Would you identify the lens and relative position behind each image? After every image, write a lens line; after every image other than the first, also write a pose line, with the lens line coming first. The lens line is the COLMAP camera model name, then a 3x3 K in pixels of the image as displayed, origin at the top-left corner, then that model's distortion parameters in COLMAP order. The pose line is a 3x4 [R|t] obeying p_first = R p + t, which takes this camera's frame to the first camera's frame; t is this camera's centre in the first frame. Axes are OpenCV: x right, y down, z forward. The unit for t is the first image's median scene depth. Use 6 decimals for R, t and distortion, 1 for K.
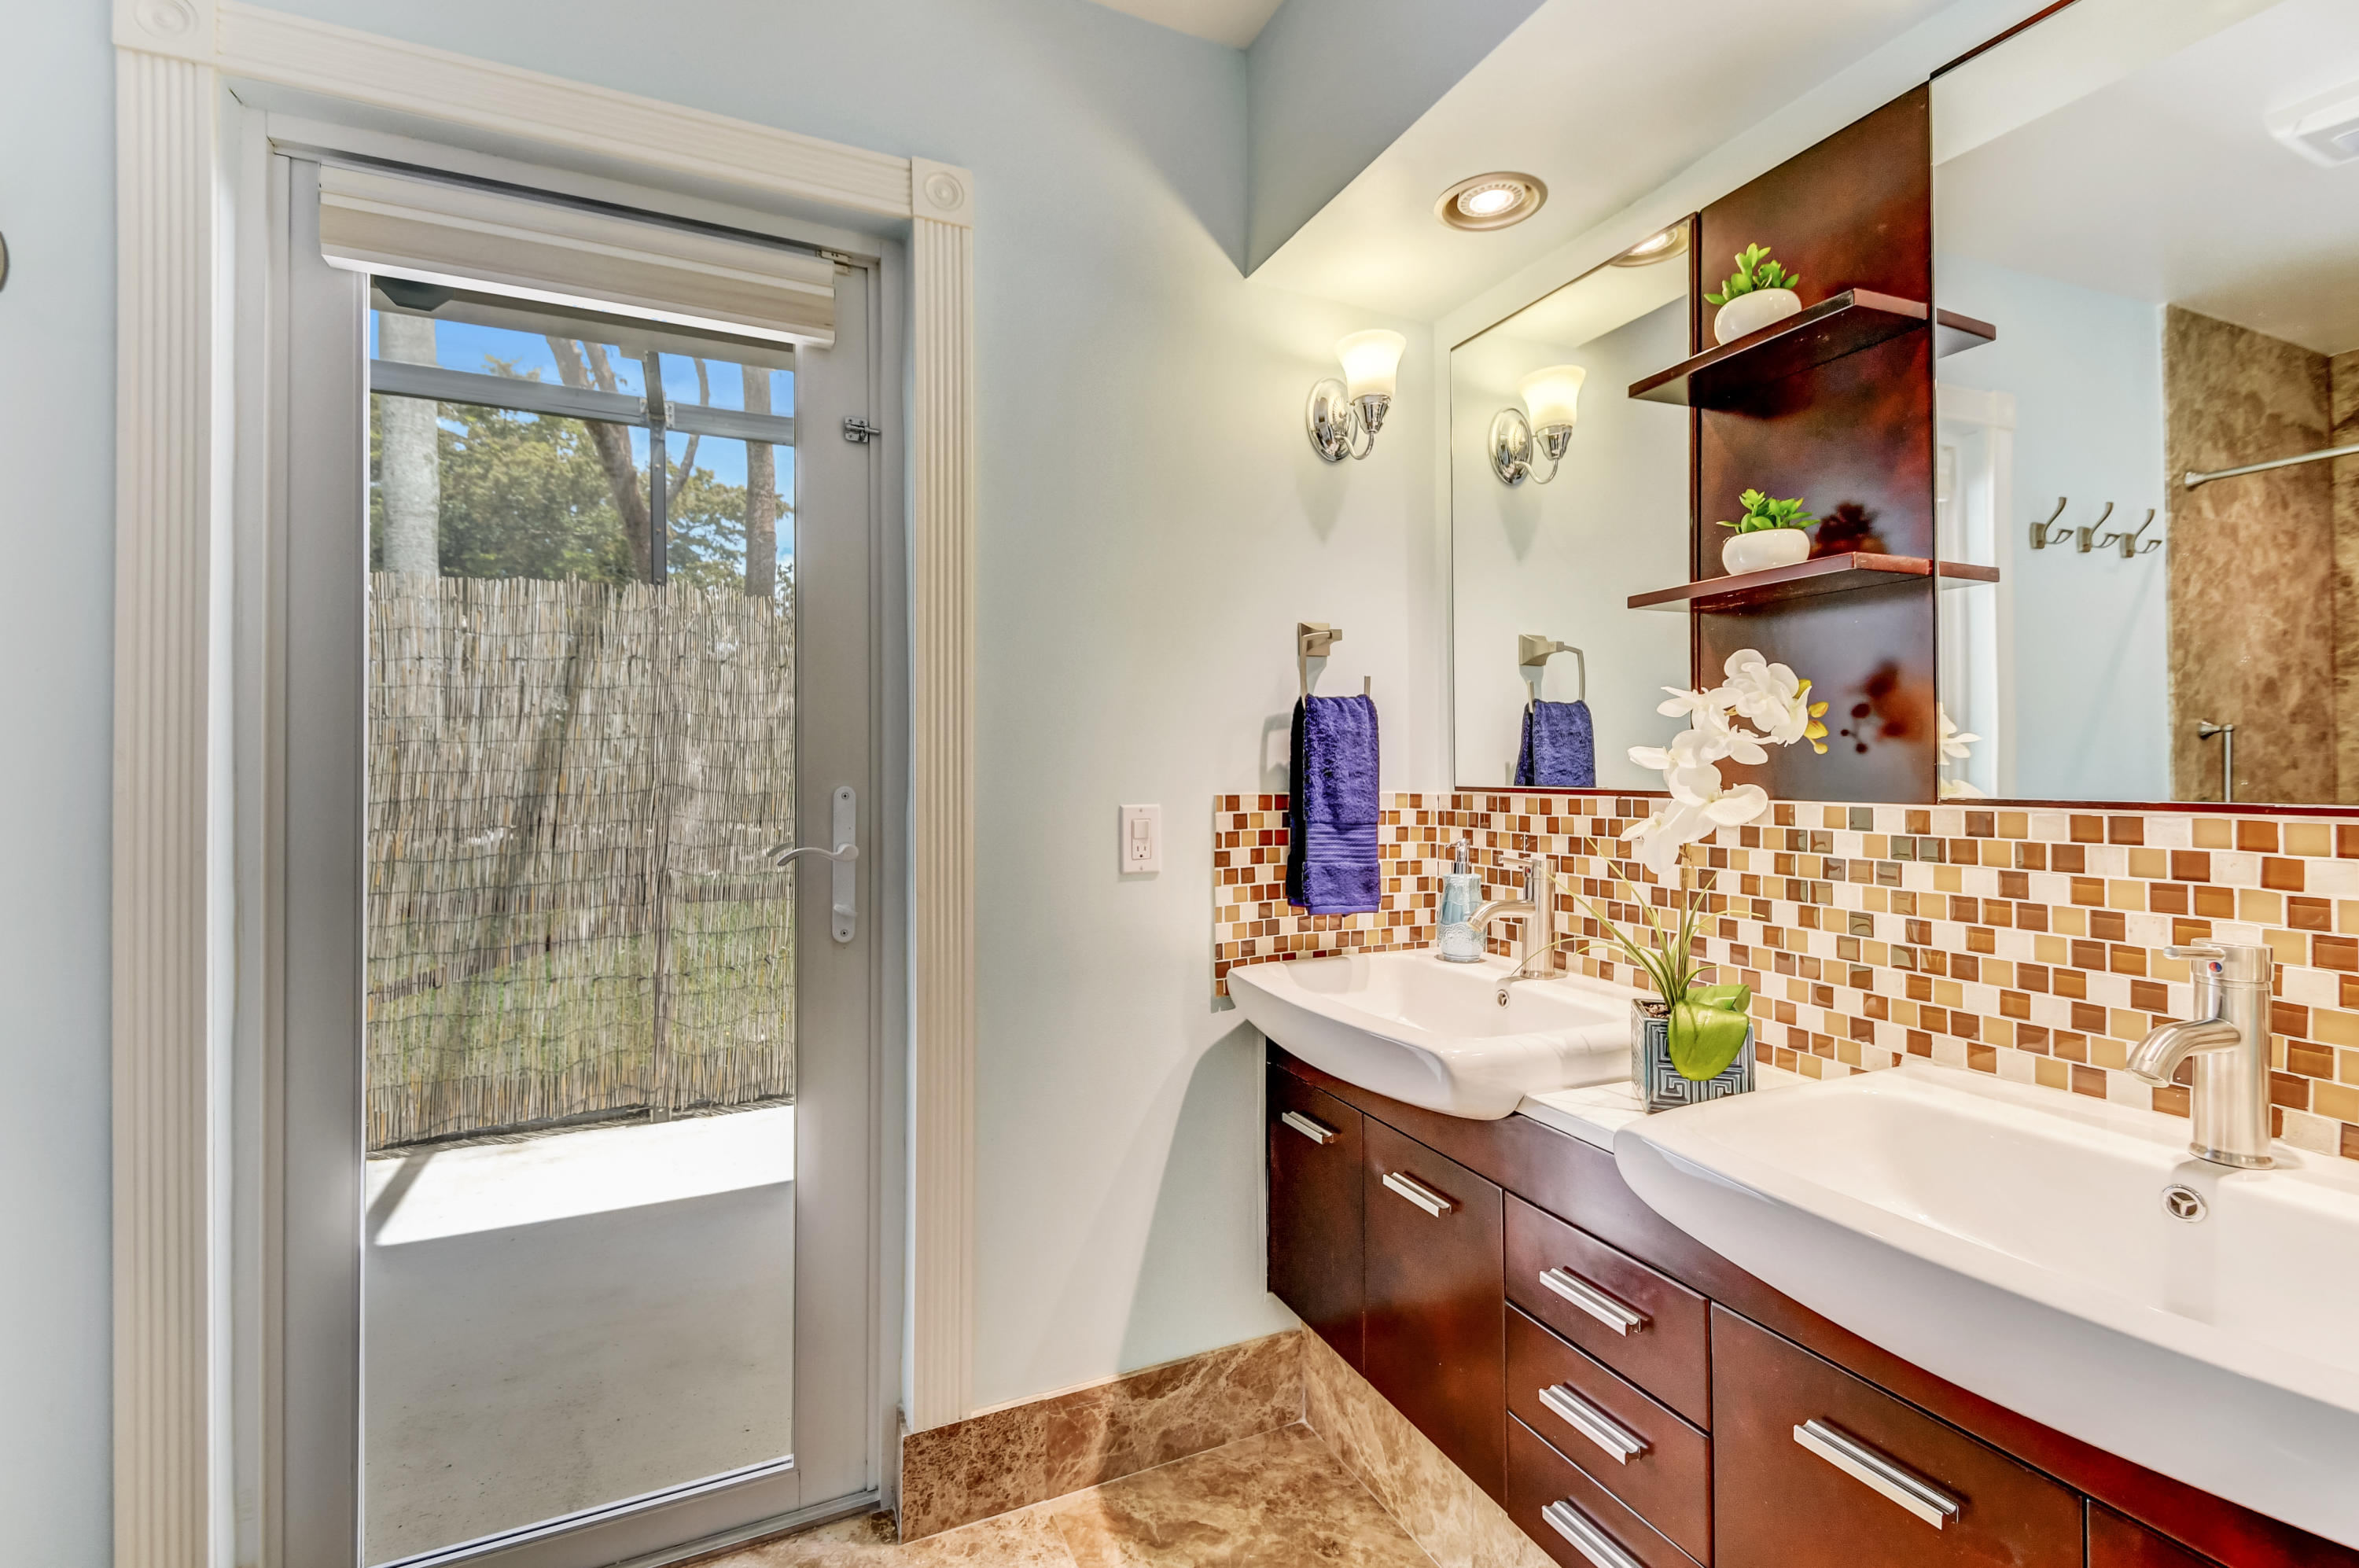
lens RADIAL K [[1064.1, 0, 1200.9], [0, 1064.1, 765.6], [0, 0, 1]] dist [-0.001666, -0.000426]
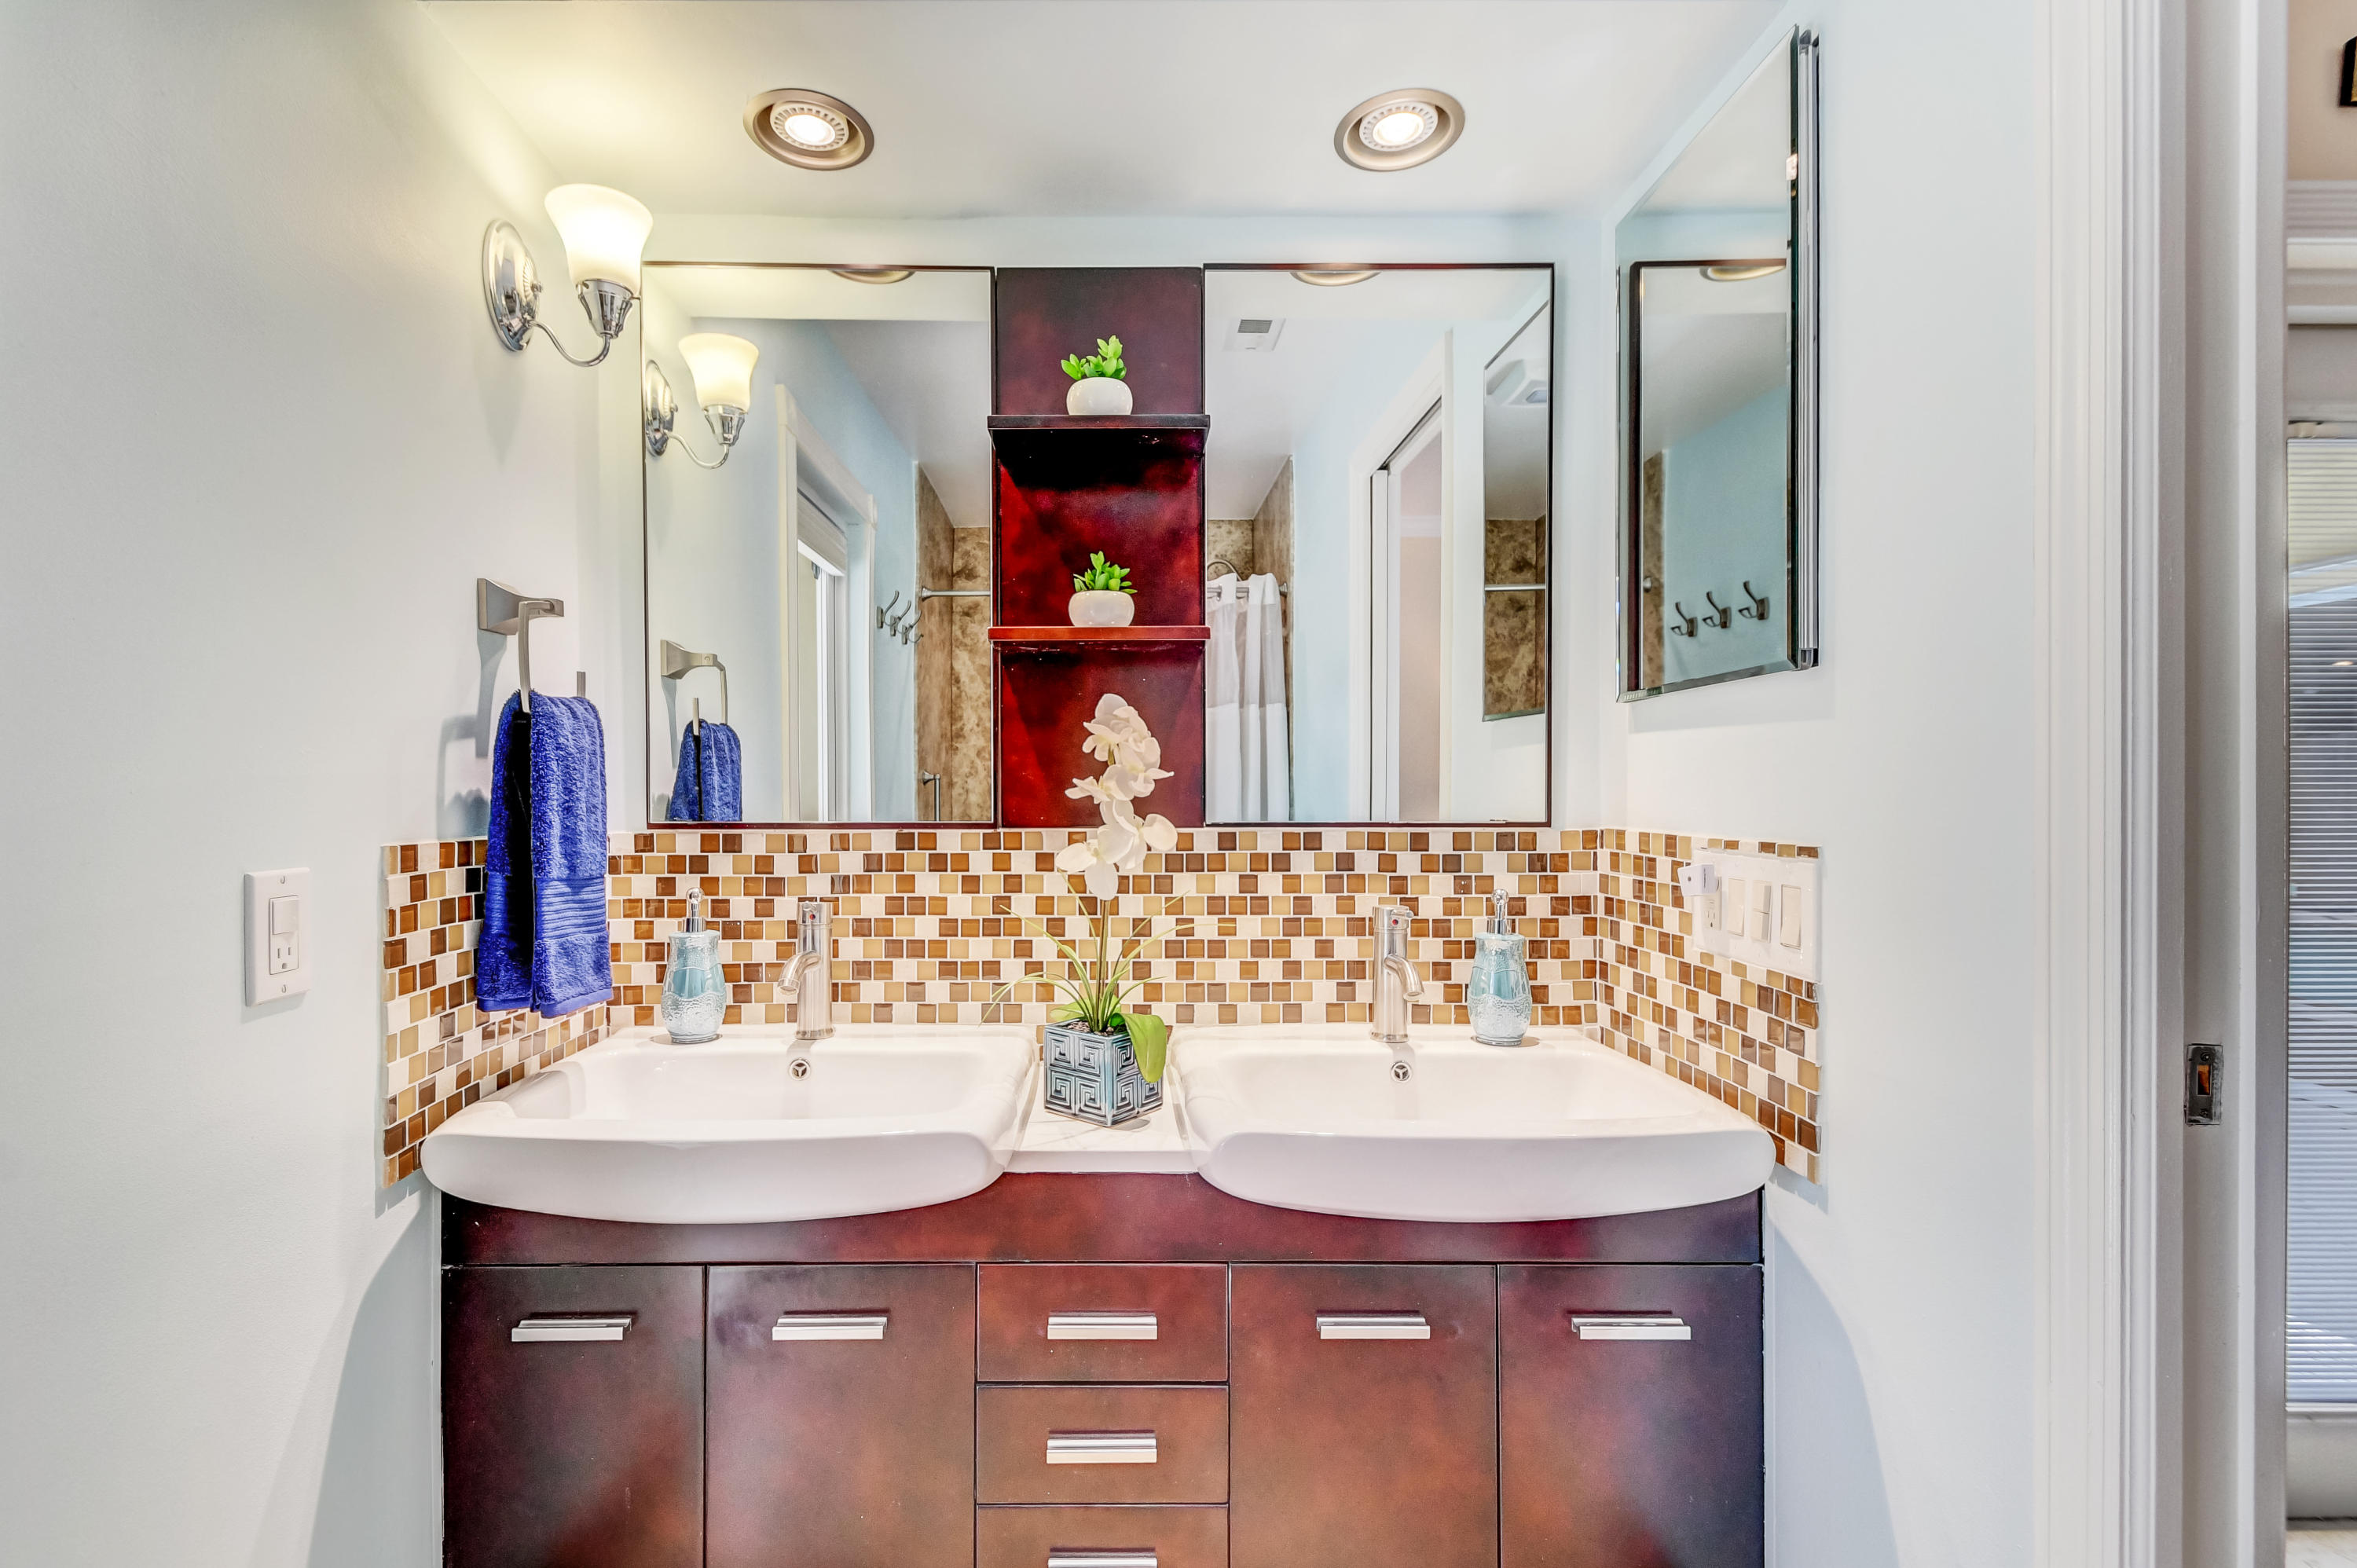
lens RADIAL K [[1024.4, 0, 1172.2], [0, 1024.4, 802.9], [0, 0, 1]] dist [0.000790, -0.000154]
pose [[0.394253, -0.003327, 0.918996, -0.368507], [-0.001681, 0.999989, 0.004341, 0.000696], [-0.919001, -0.003256, 0.394243, 0.413907]]
